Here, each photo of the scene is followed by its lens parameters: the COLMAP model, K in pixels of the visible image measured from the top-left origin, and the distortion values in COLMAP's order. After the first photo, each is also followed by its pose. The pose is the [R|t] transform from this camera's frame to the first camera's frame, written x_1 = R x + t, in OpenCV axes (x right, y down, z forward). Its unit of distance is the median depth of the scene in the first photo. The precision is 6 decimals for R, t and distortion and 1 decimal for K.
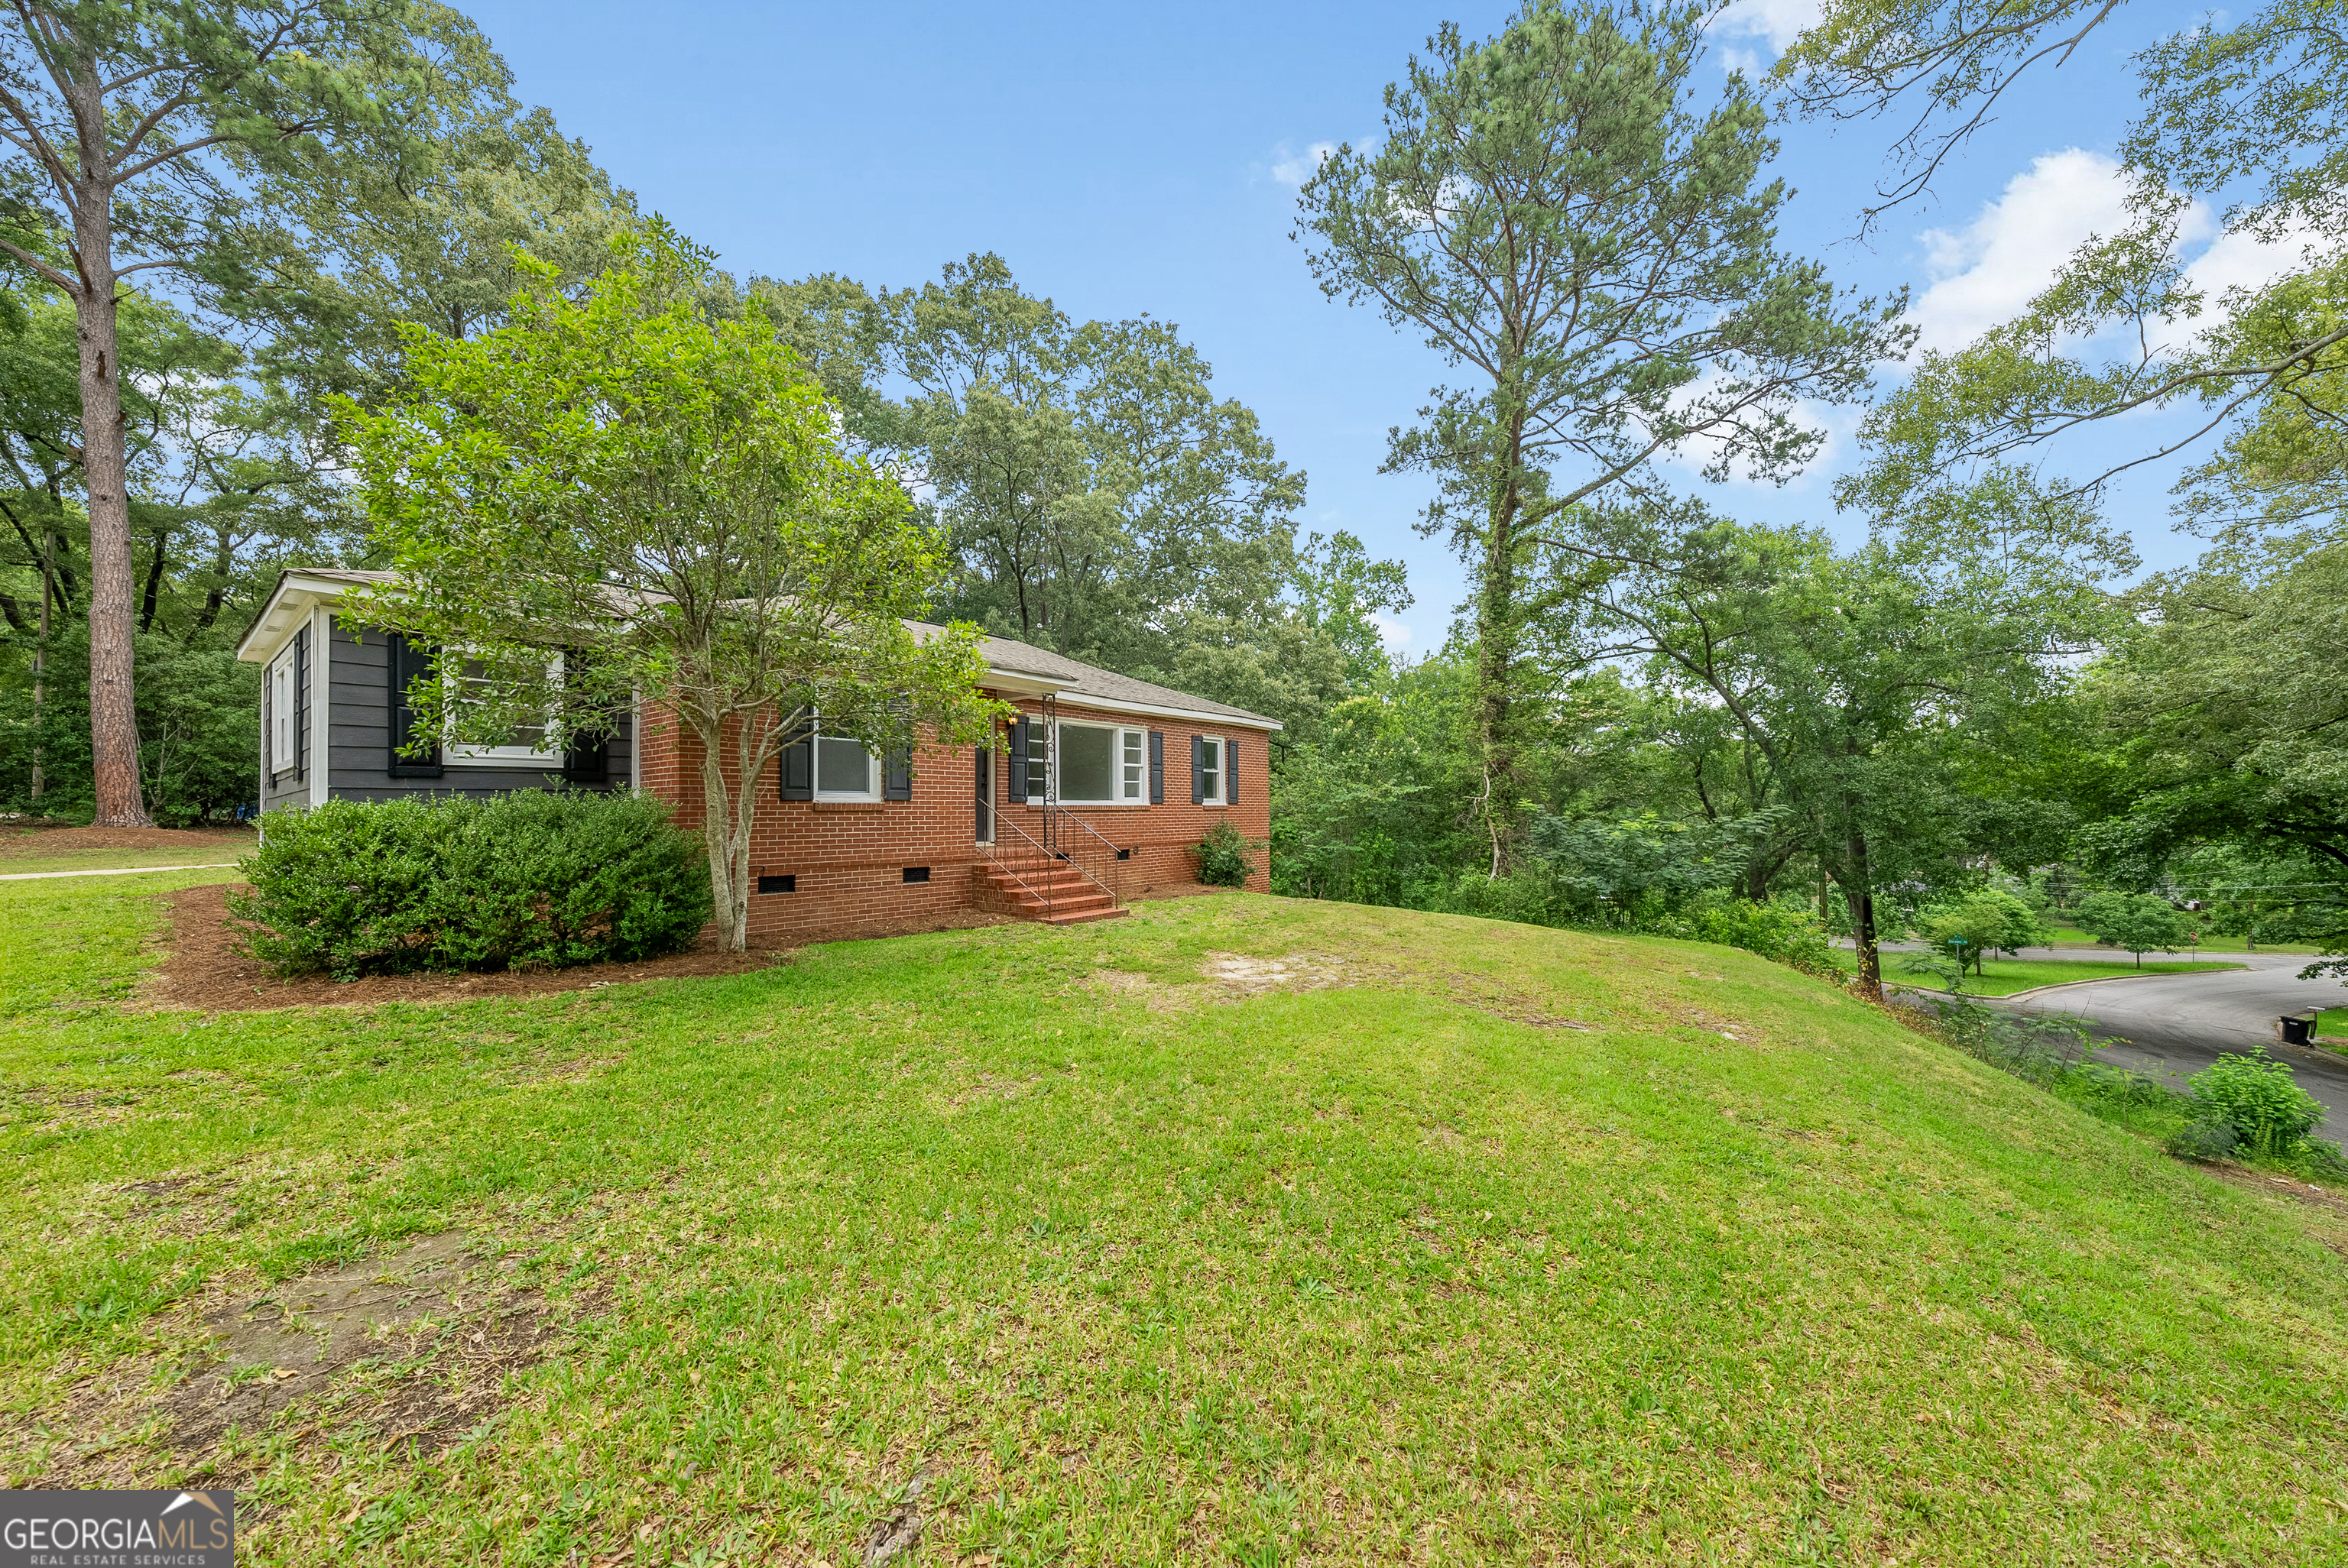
lens RADIAL K [[860.9, 0, 1184.4], [0, 860.9, 839.6], [0, 0, 1]] dist [0.000028, -0.000312]
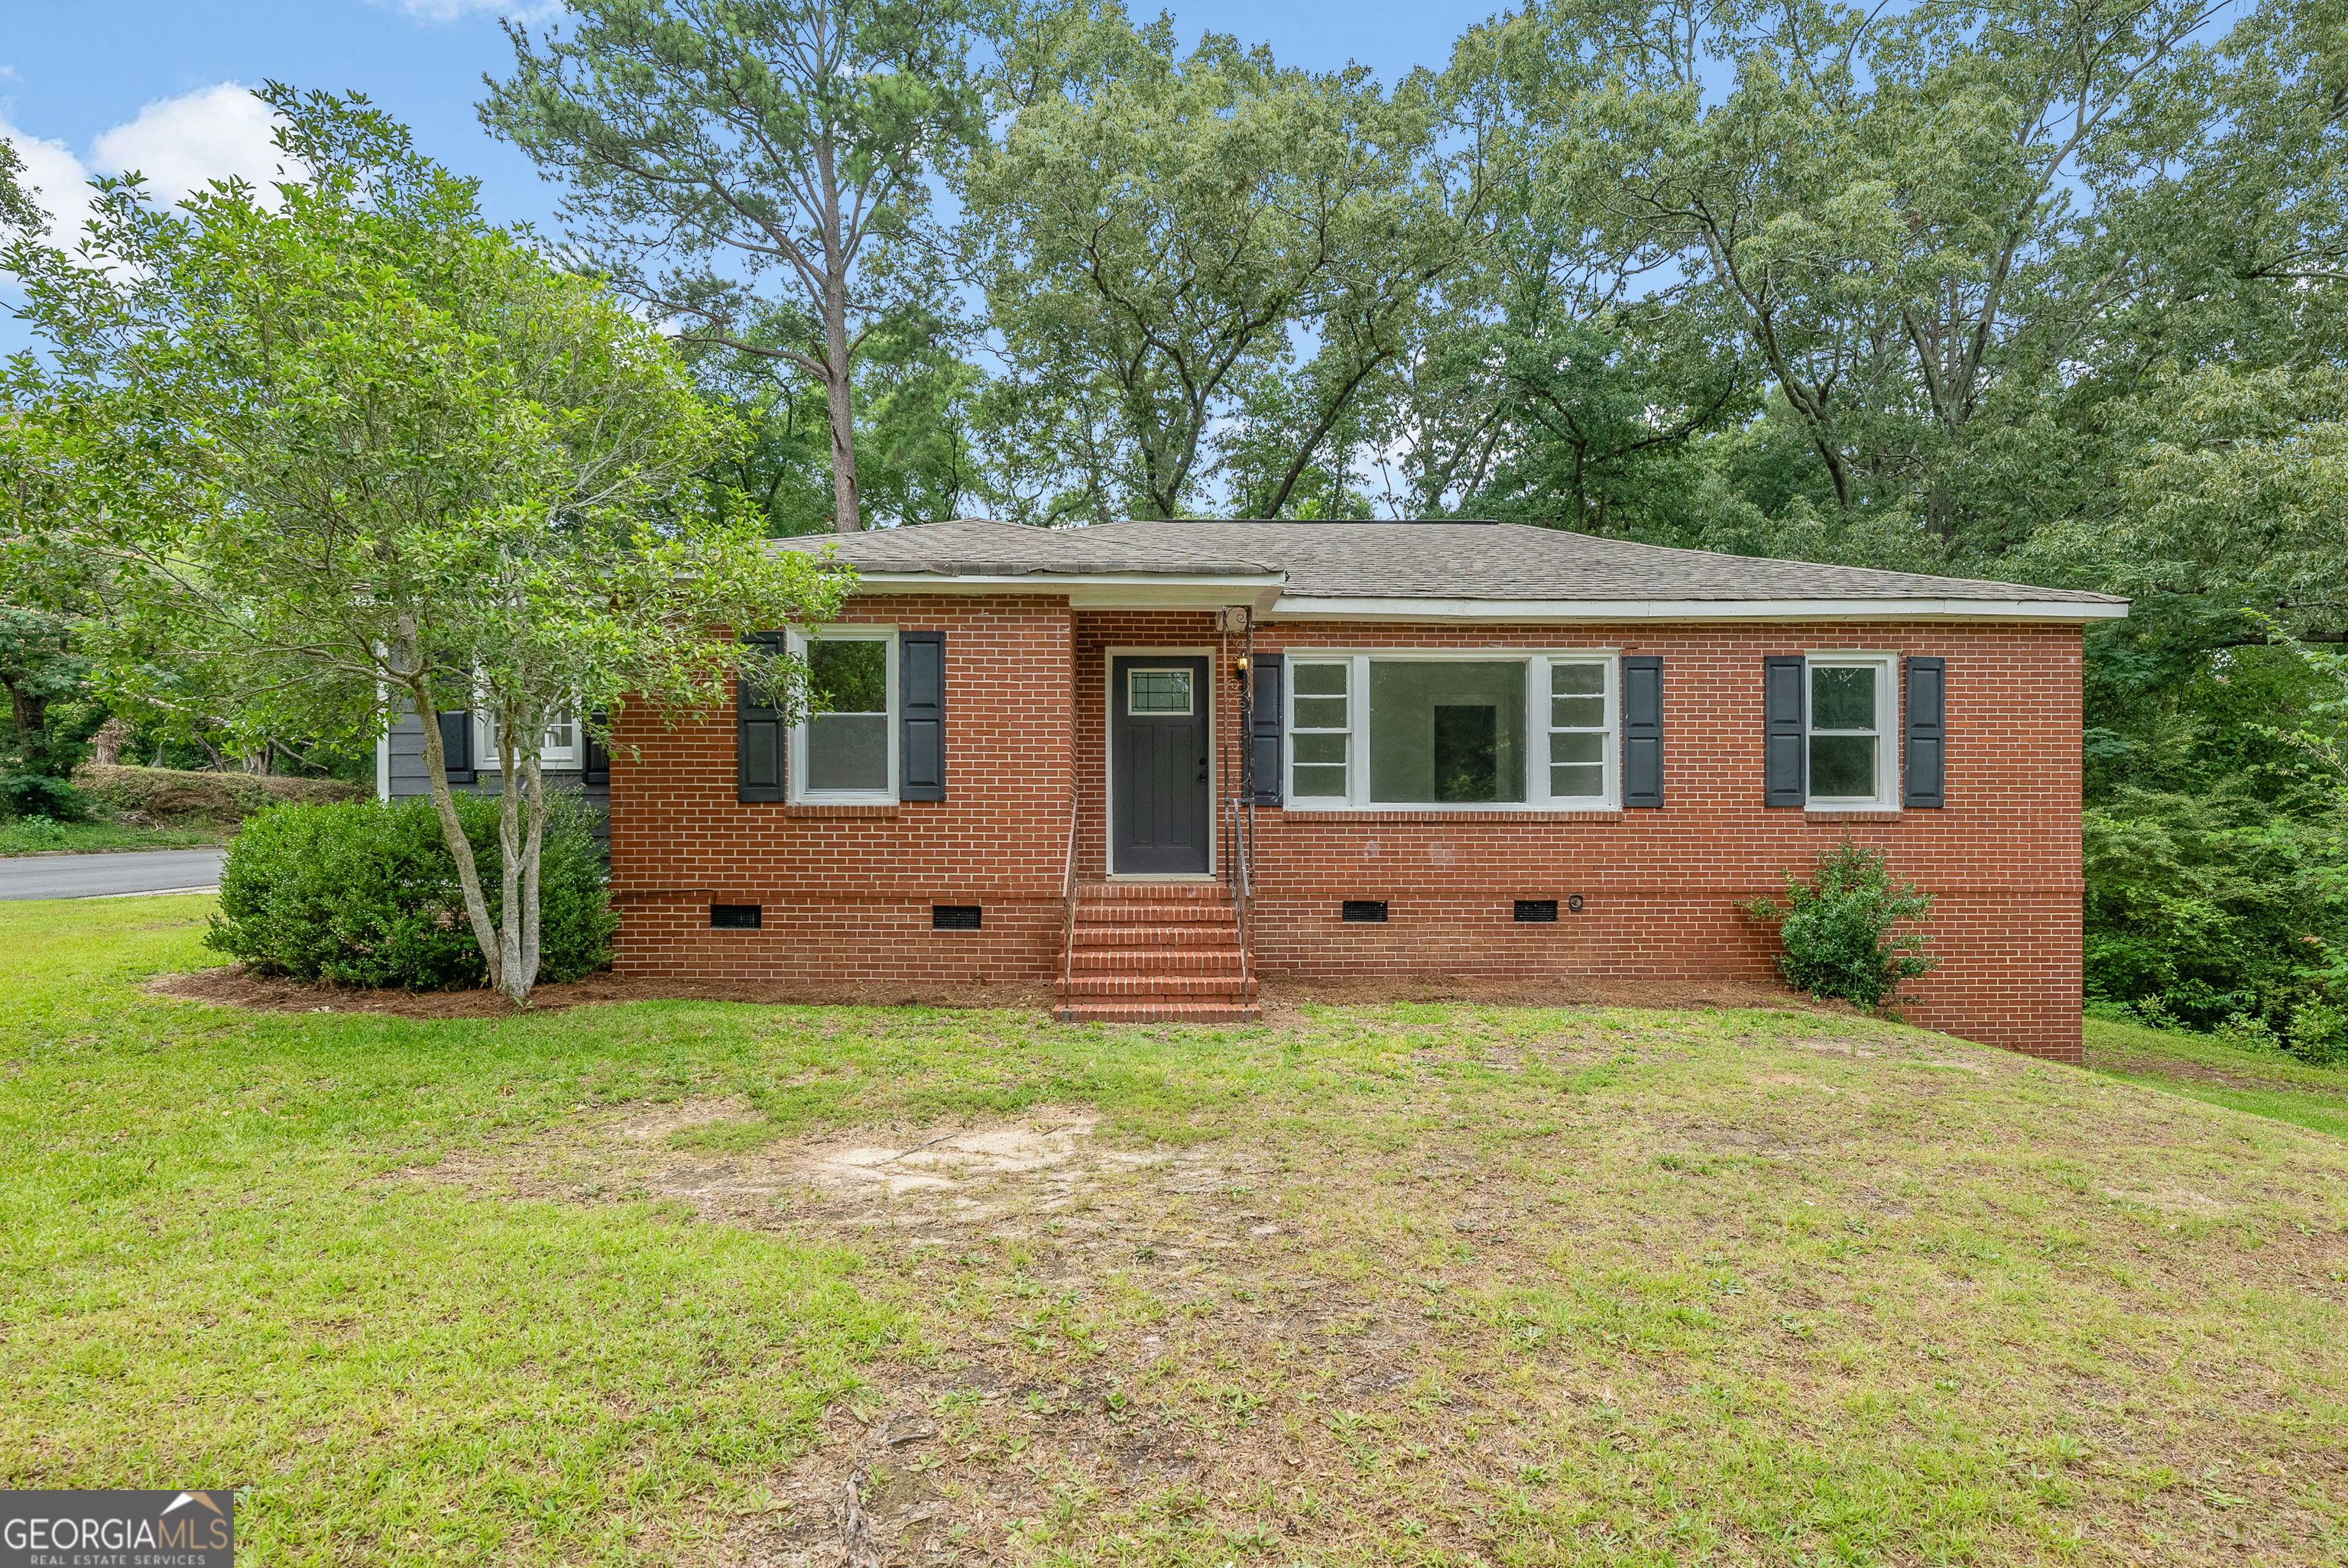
lens RADIAL K [[1216.7, 0, 1173.4], [0, 1216.7, 859.4], [0, 0, 1]] dist [0.005440, 0.000819]
pose [[0.607482, 0.025590, -0.793921, 0.245710], [-0.033568, 0.999415, 0.006529, -0.006696], [0.793624, 0.022684, 0.607986, 0.276939]]
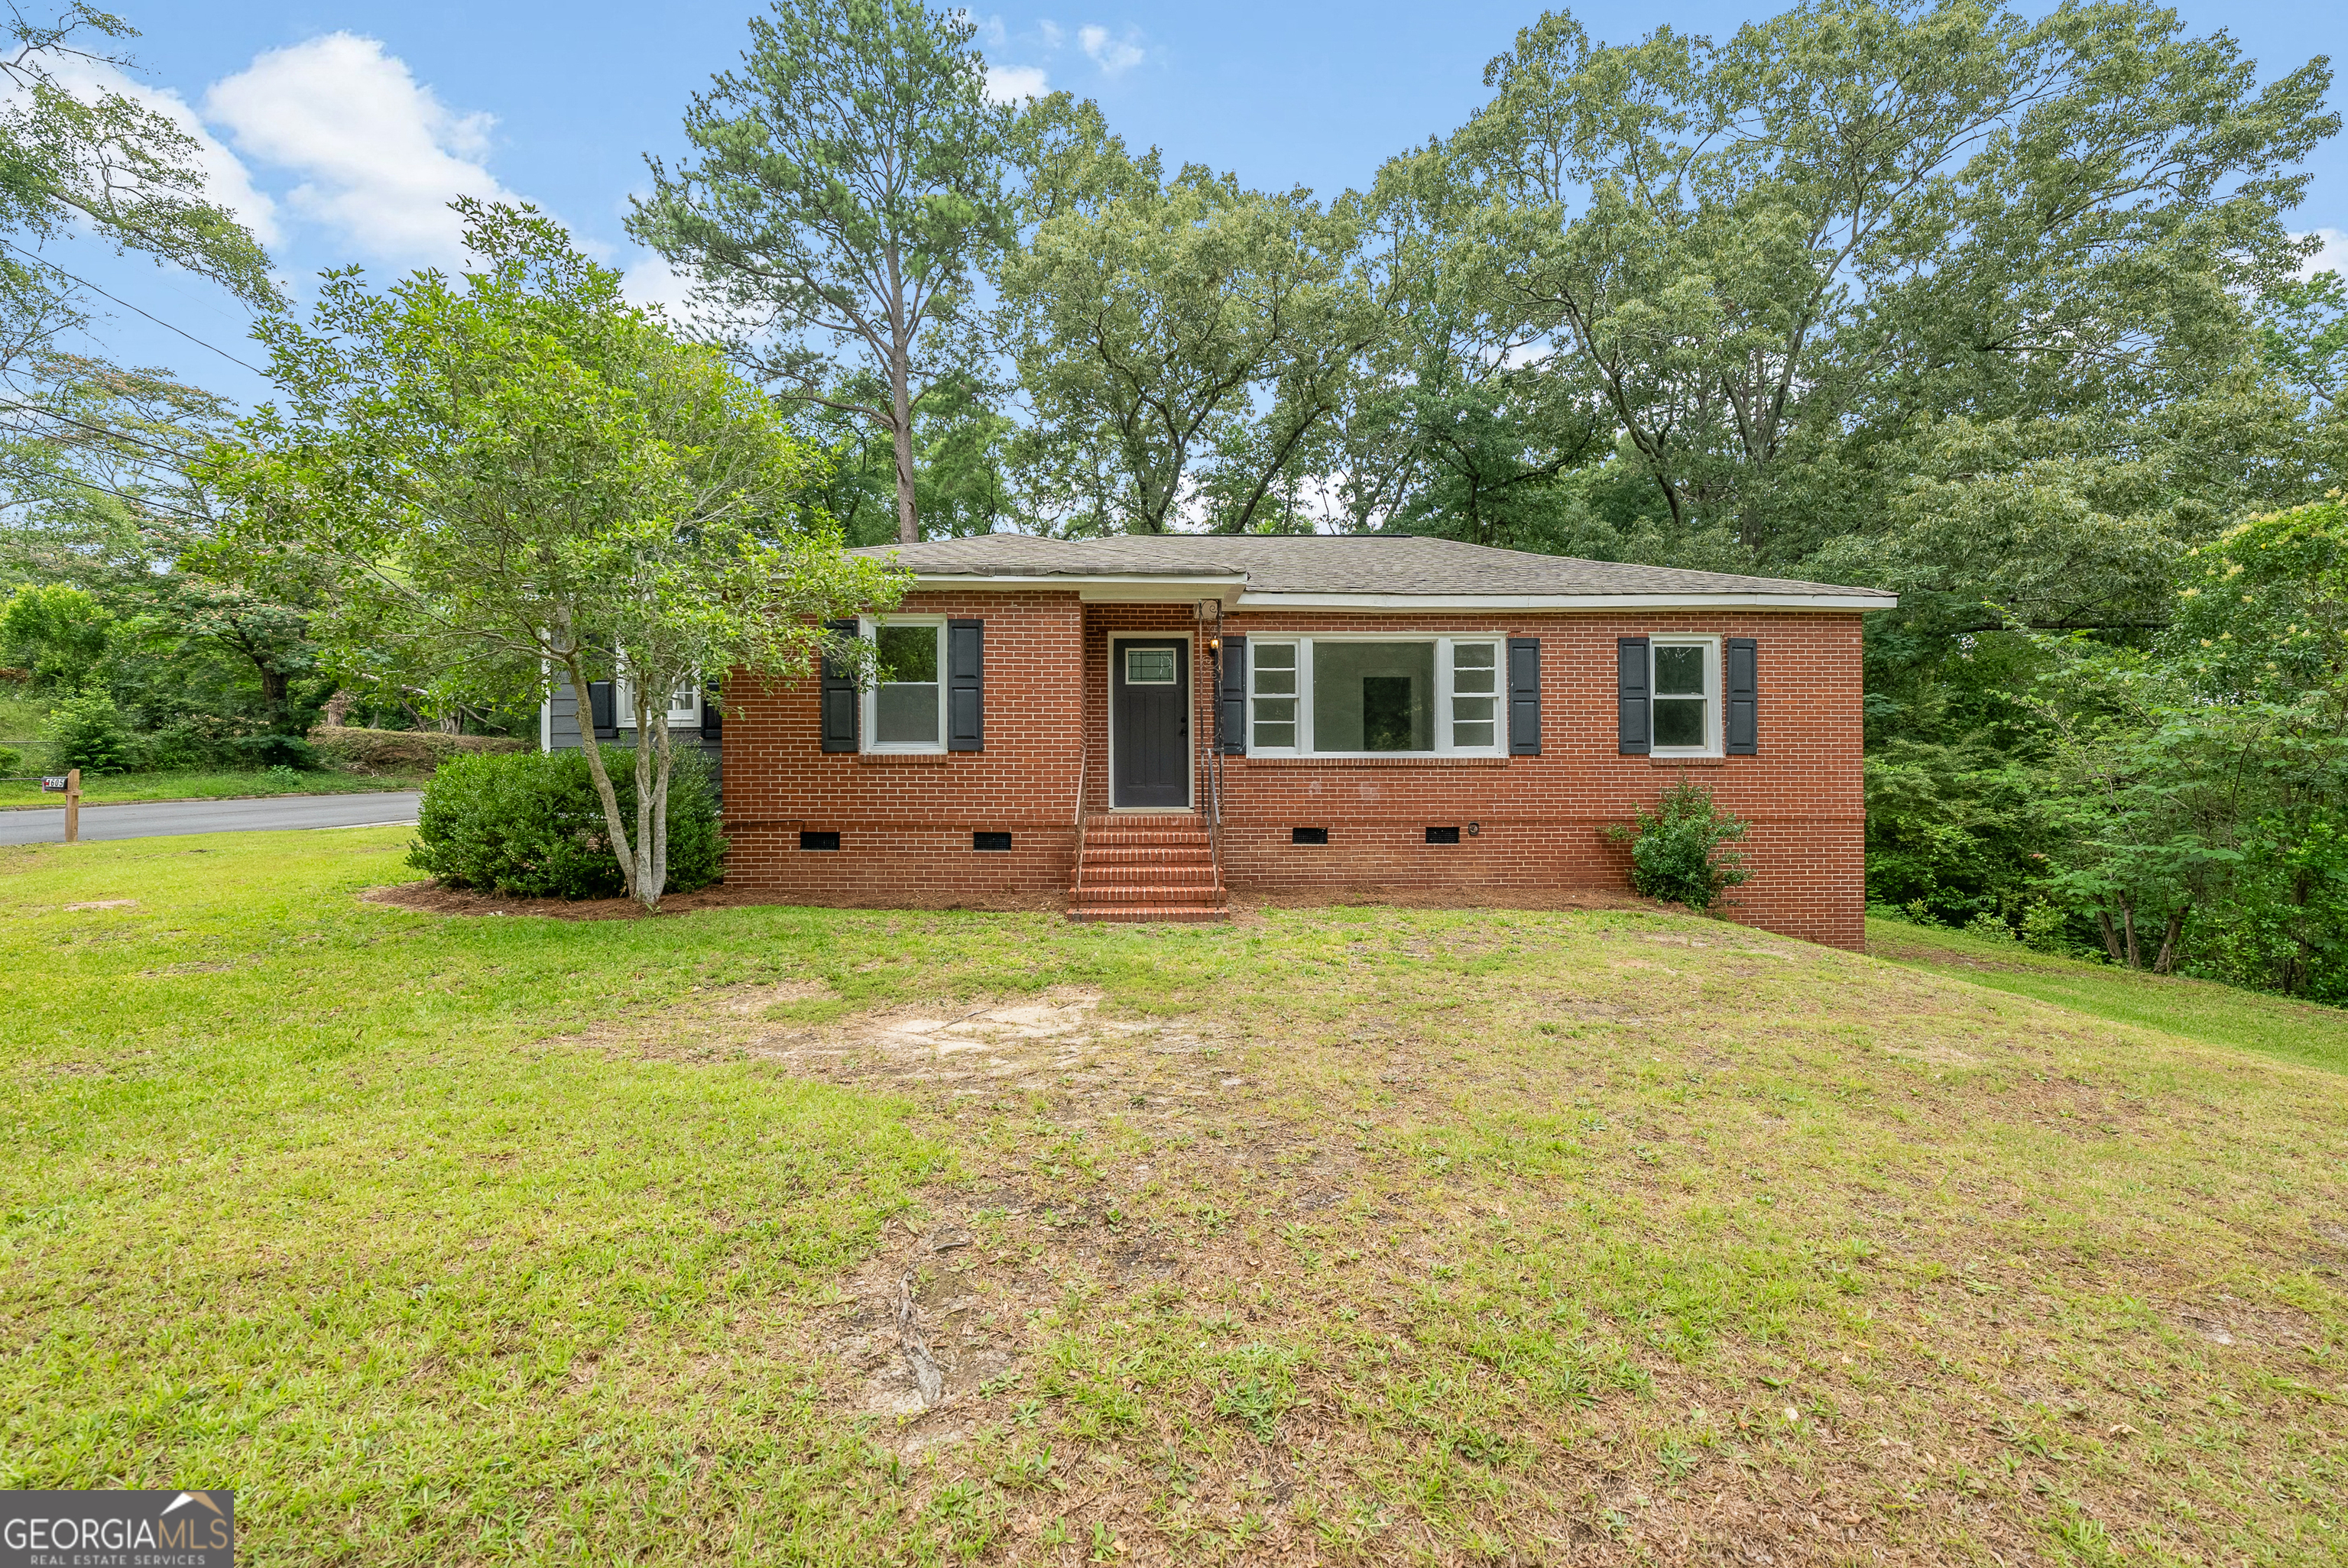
lens RADIAL K [[939.3, 0, 1167.0], [0, 939.3, 793.9], [0, 0, 1]] dist [0.000804, 0.000077]
pose [[0.611019, 0.018380, -0.791403, 0.243646], [-0.031062, 0.999517, -0.000768, -0.004426], [0.791006, 0.025052, 0.611295, 0.279805]]
